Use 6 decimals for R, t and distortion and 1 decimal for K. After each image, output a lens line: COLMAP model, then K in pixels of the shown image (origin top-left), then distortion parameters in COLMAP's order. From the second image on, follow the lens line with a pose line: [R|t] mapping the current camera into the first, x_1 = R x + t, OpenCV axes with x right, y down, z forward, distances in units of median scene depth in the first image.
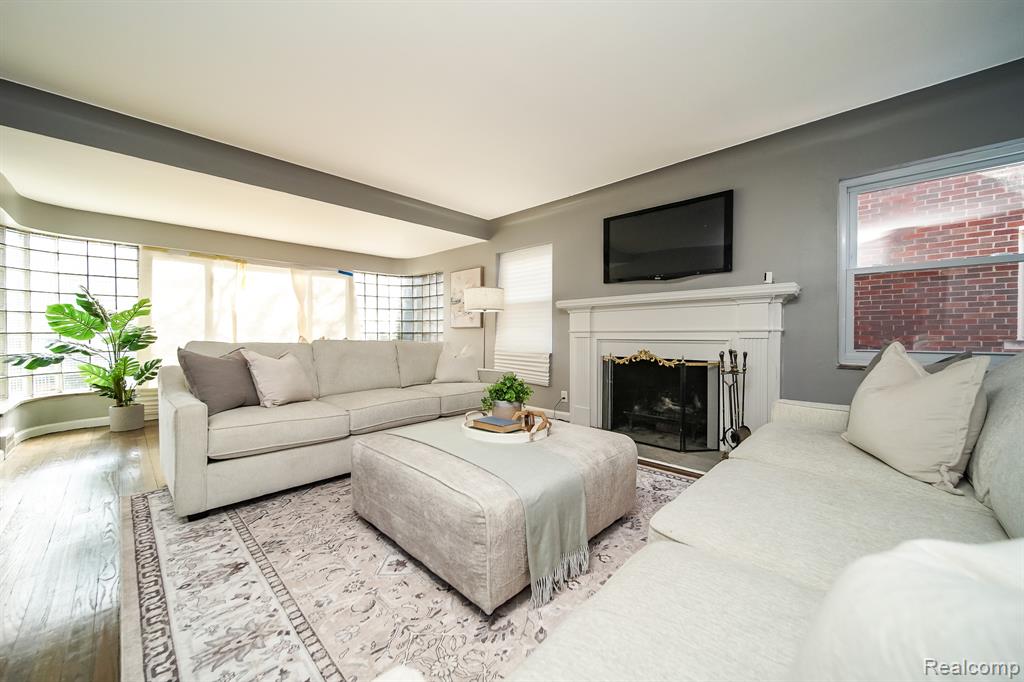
lens RADIAL K [[377.7, 0, 510.0], [0, 377.7, 338.3], [0, 0, 1]] dist [-0.000881, -0.000150]
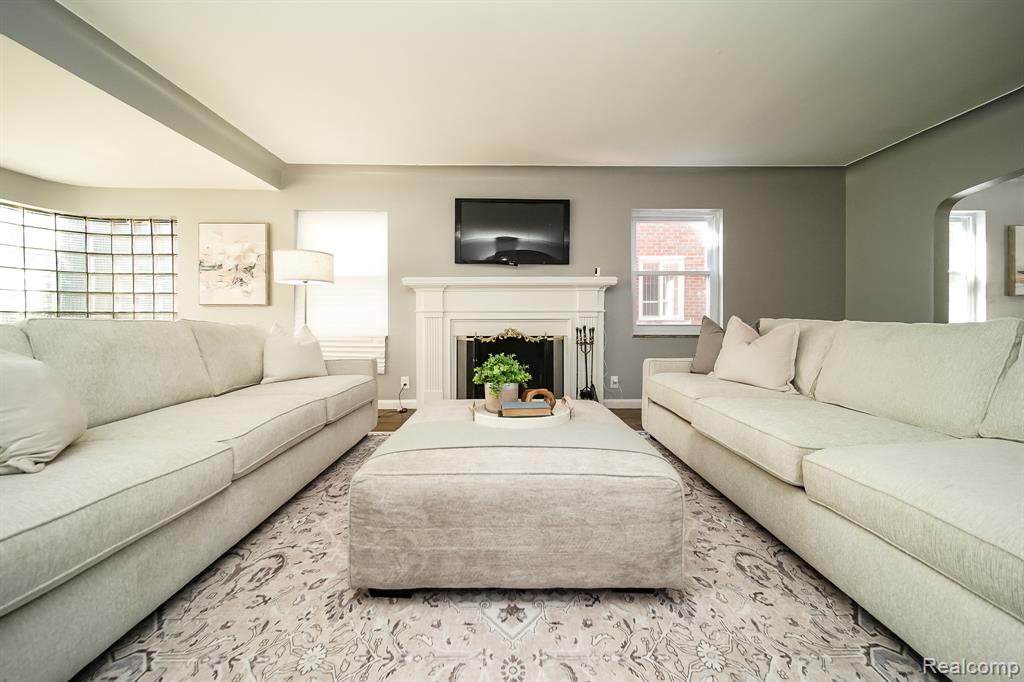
lens RADIAL K [[372.2, 0, 513.5], [0, 372.2, 321.7], [0, 0, 1]] dist [0.000100, -0.000037]
pose [[0.710455, -0.003976, 0.703732, -0.360756], [0.008705, 0.999957, -0.003138, 0.014065], [-0.703689, 0.008356, 0.710459, 0.213323]]
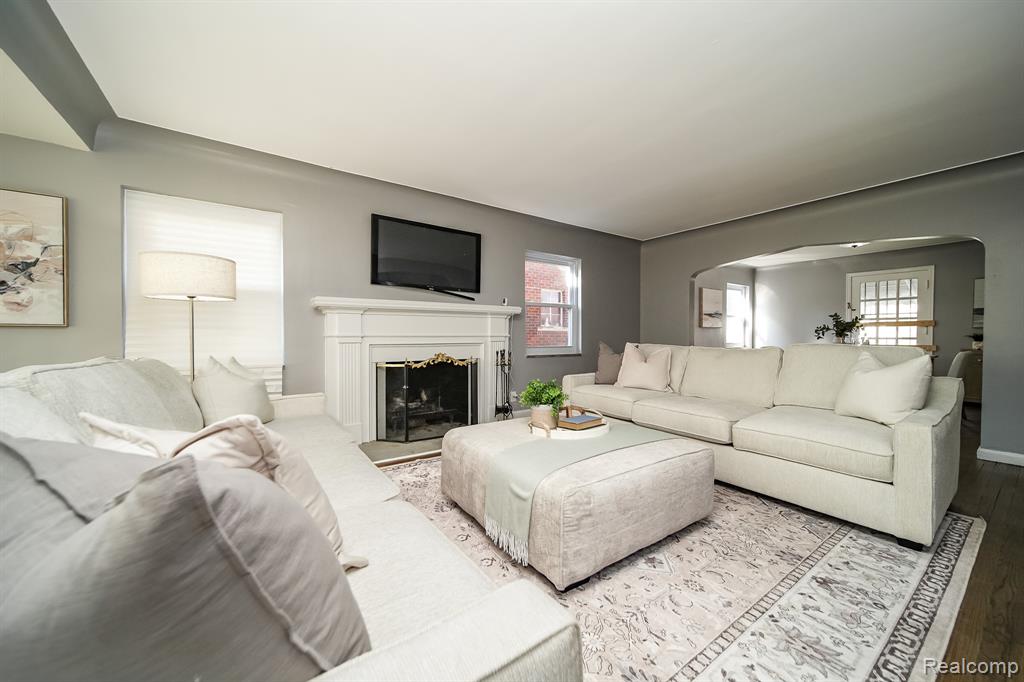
lens RADIAL K [[371.4, 0, 514.8], [0, 371.4, 337.8], [0, 0, 1]] dist [-0.000528, -0.000029]
pose [[0.194583, -0.005053, 0.980873, -0.620305], [0.009982, 0.999945, 0.003171, -0.014376], [-0.980835, 0.009174, 0.194623, 0.524874]]
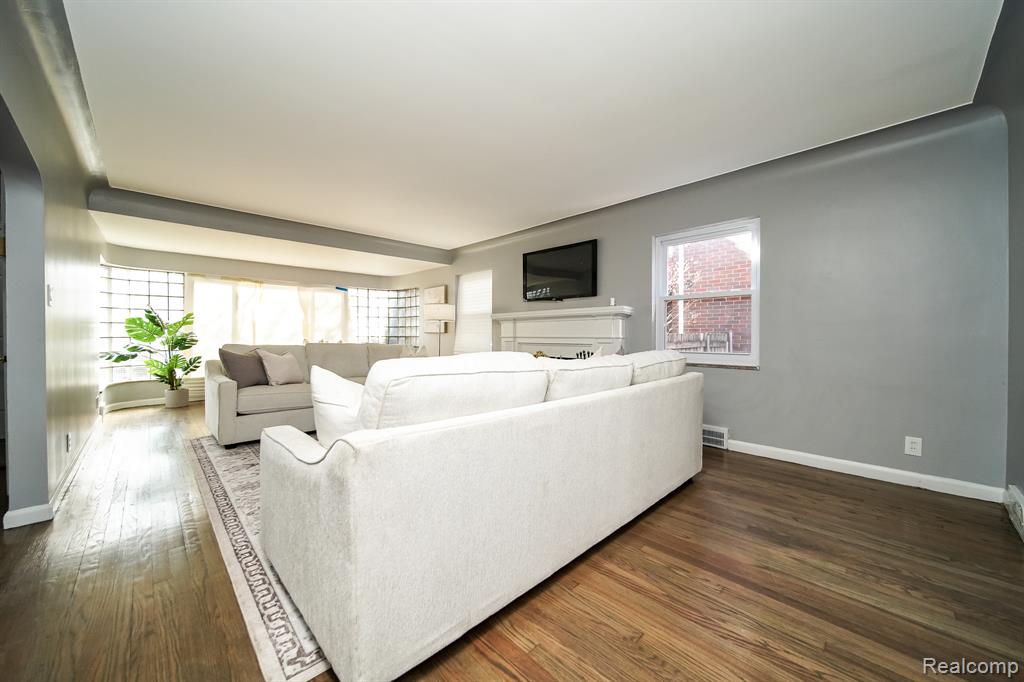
lens RADIAL K [[371.4, 0, 514.8], [0, 371.4, 337.8], [0, 0, 1]] dist [-0.000528, -0.000029]
pose [[0.999801, 0.002610, -0.019771, 0.267542], [-0.002719, 0.999981, -0.005491, -0.008896], [0.019756, 0.005543, 0.999789, -0.359436]]
